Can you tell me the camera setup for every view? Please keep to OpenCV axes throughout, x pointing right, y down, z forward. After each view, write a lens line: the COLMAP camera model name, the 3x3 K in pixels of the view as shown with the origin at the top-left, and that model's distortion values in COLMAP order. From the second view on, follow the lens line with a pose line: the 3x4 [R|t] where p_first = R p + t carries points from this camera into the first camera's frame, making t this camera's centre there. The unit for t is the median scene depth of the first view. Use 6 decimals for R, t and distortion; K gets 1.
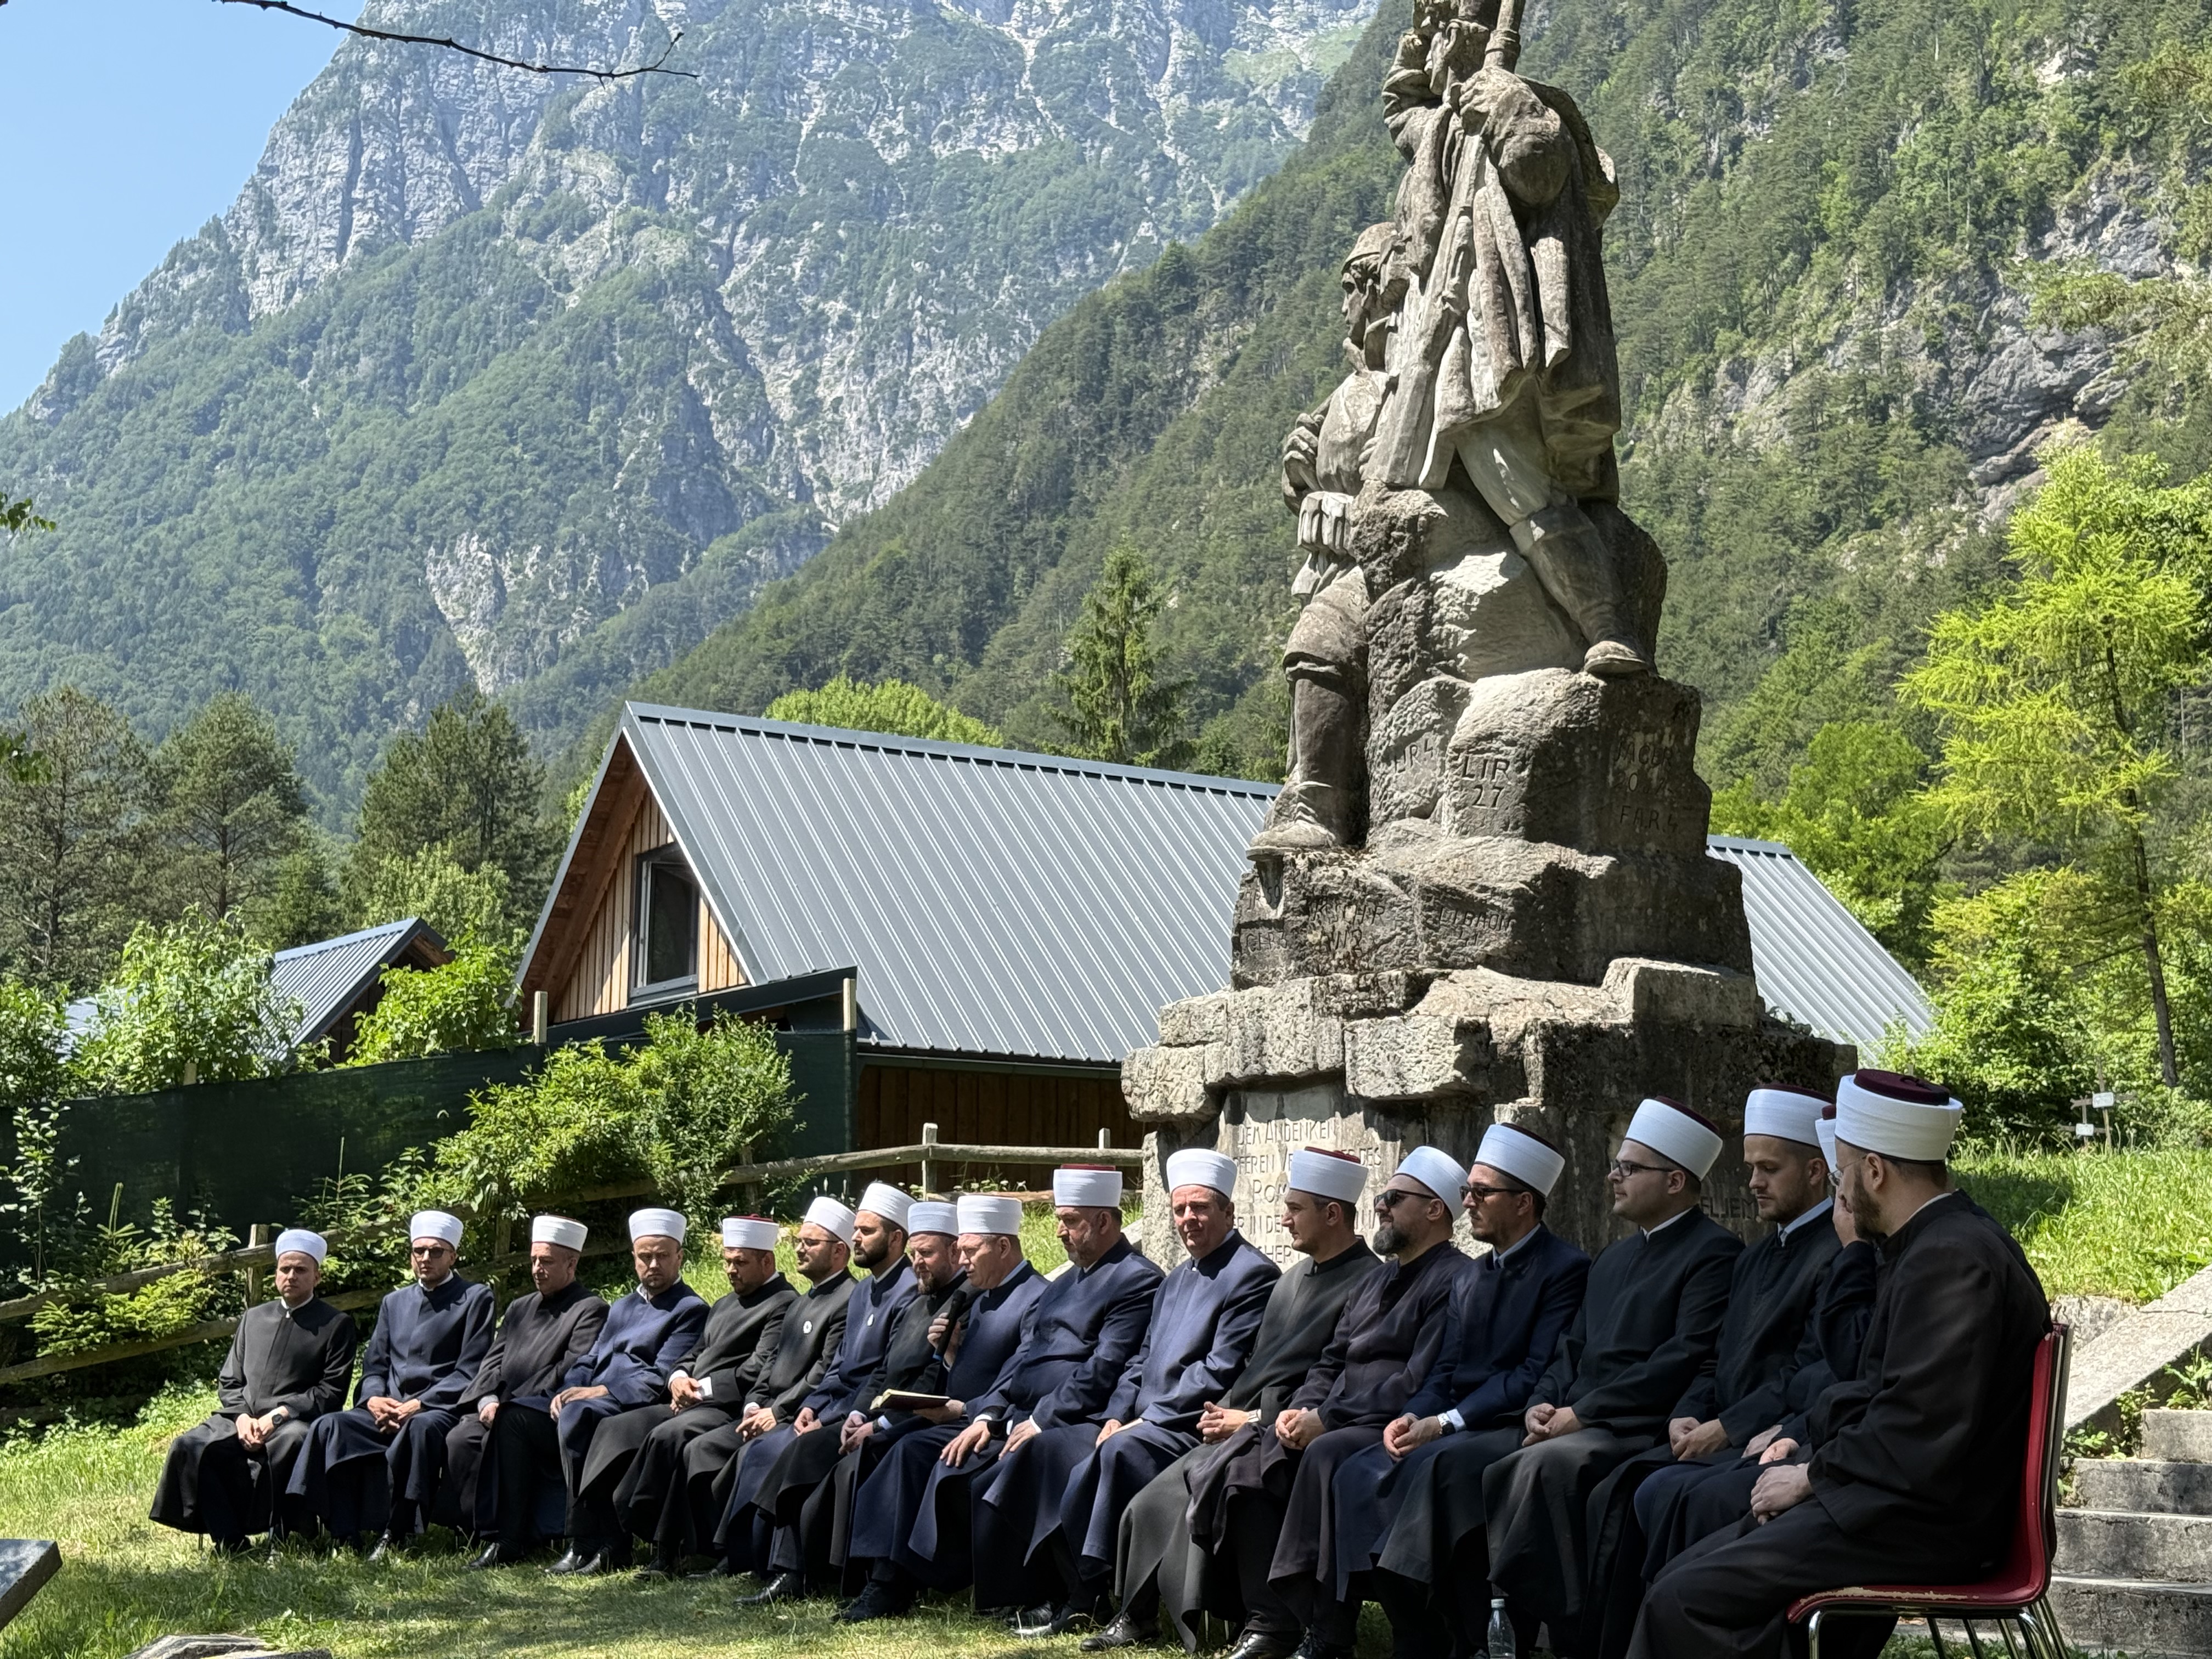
lens RADIAL K [[3096.0, 0, 1107.4], [0, 3096.0, 837.7], [0, 0, 1]] dist [0.118095, 0.000000]
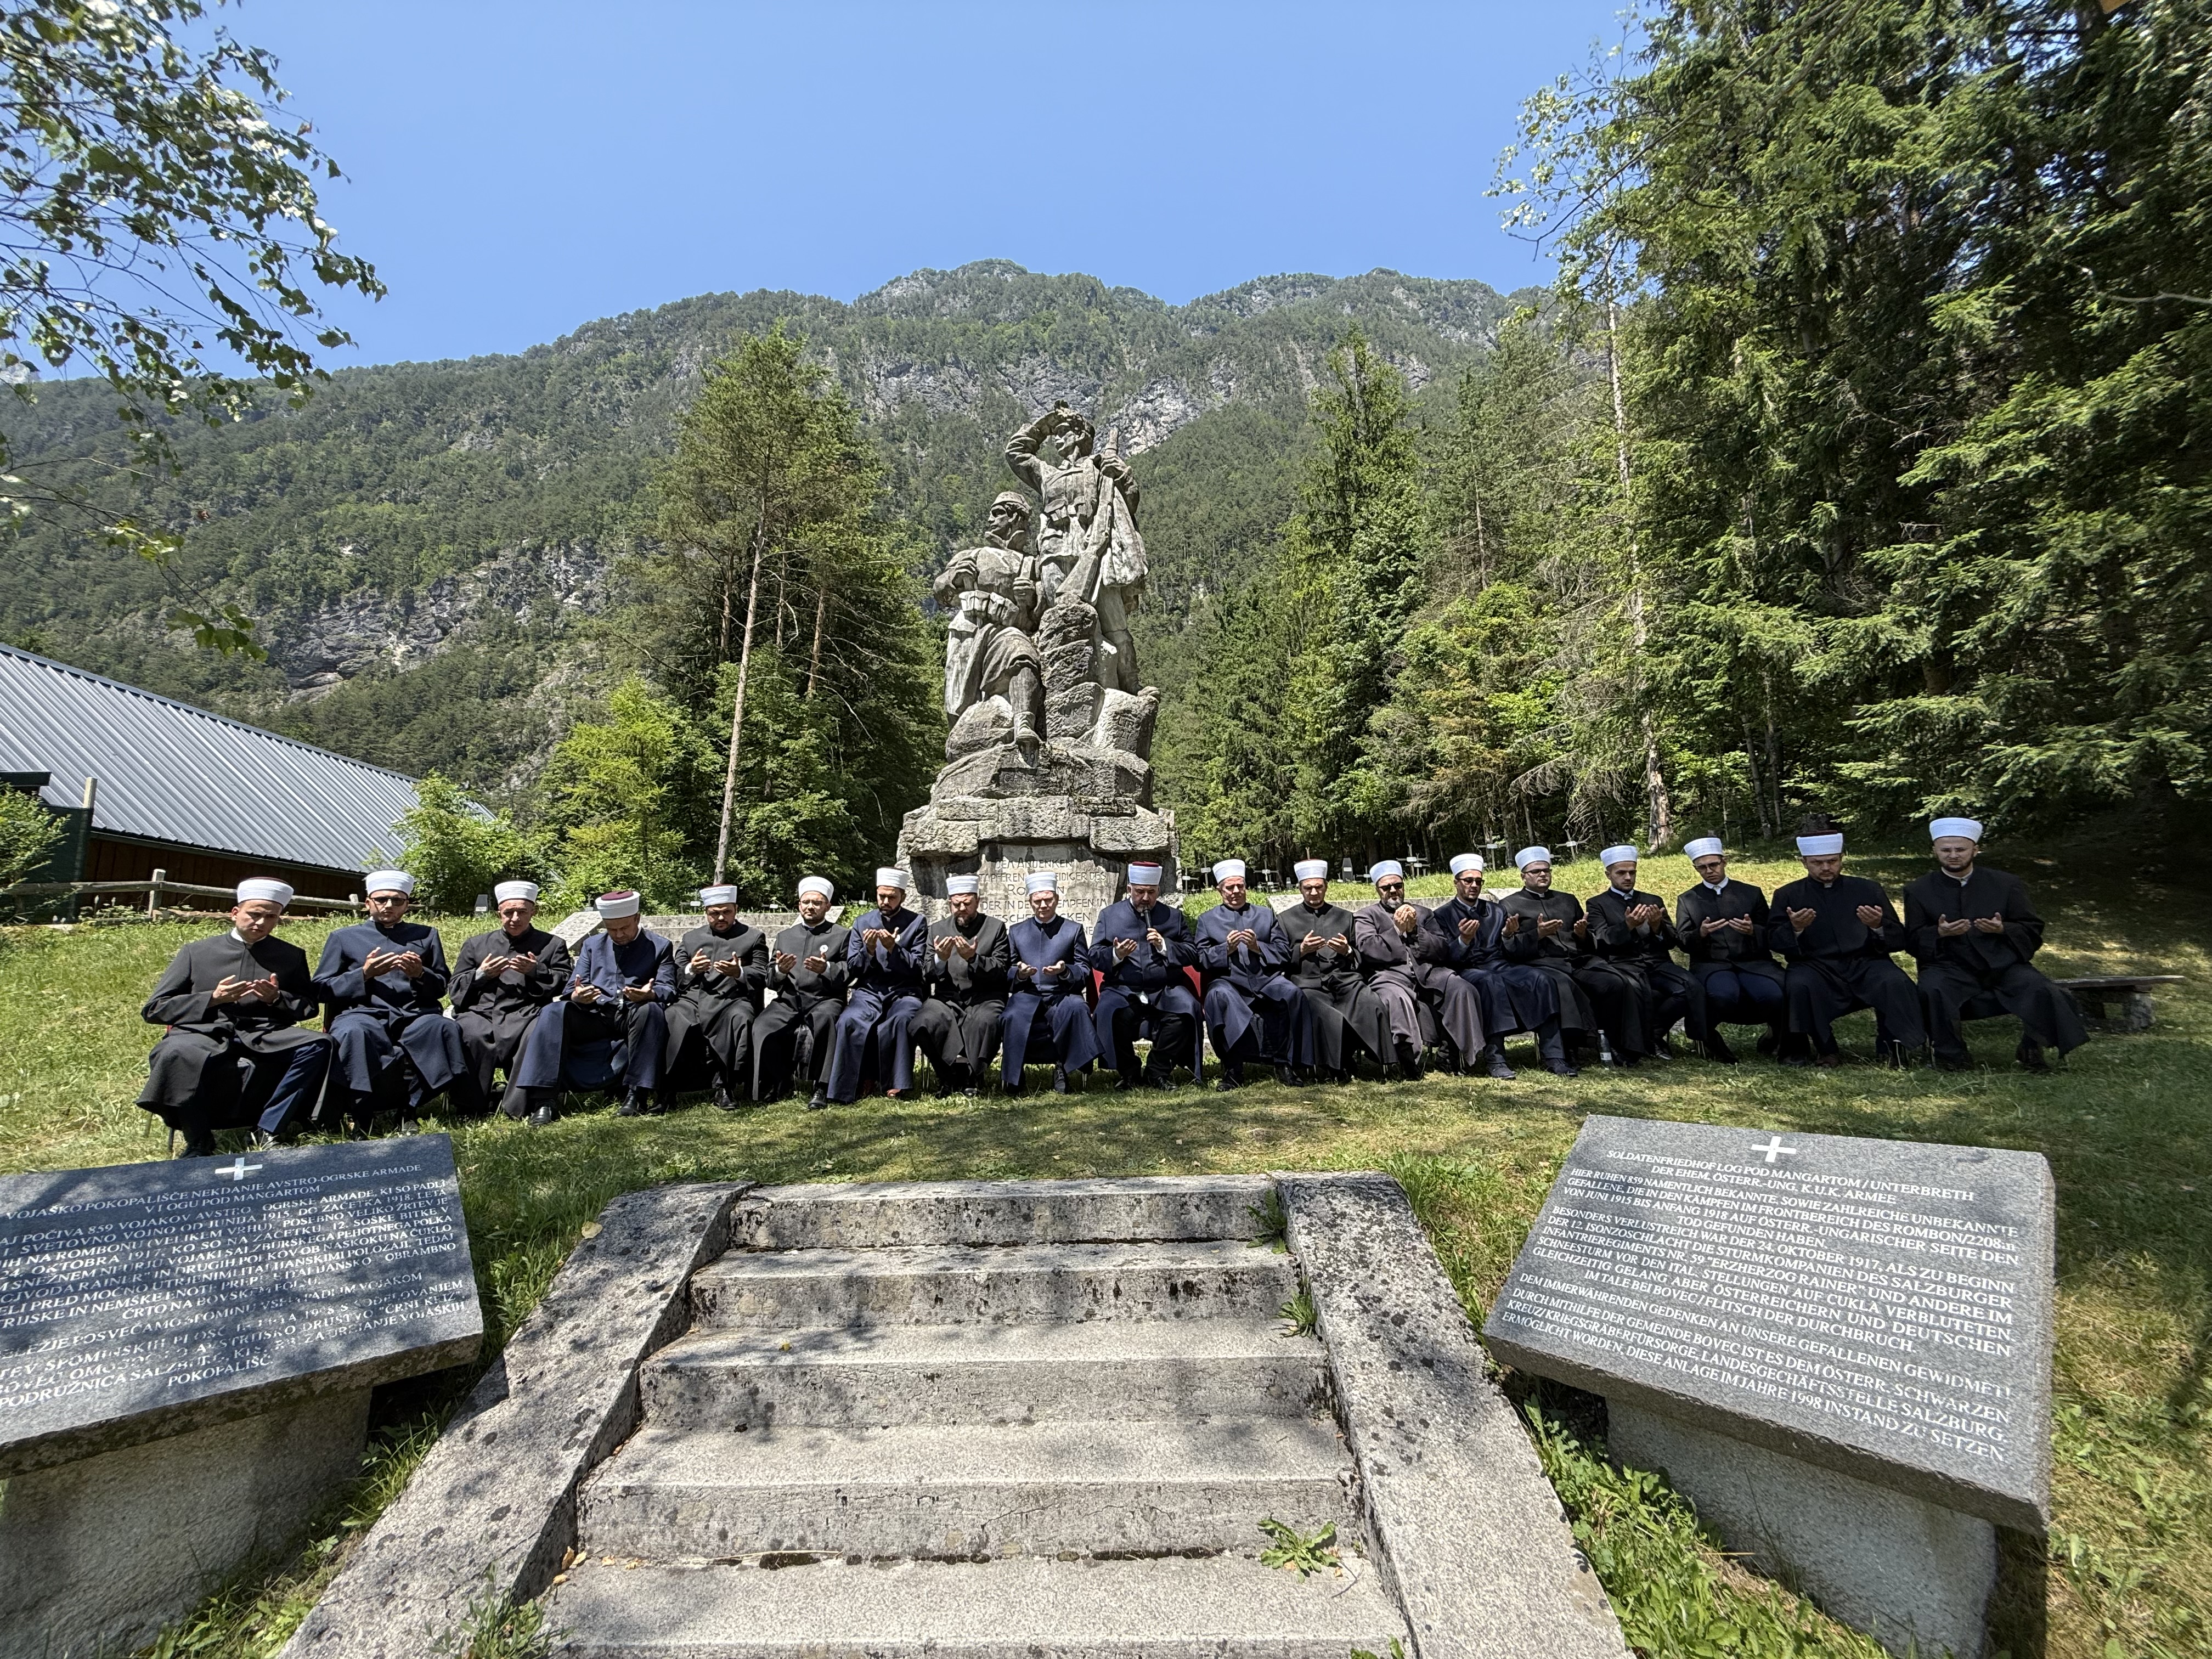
lens RADIAL K [[879.0, 0, 1095.2], [0, 879.0, 820.5], [0, 0, 1]] dist [0.003882, -0.000431]
pose [[0.493195, 0.141958, 0.858258, -0.450450], [-0.107659, 0.988971, -0.101713, 0.120249], [-0.863231, -0.042235, 0.503039, 0.632094]]
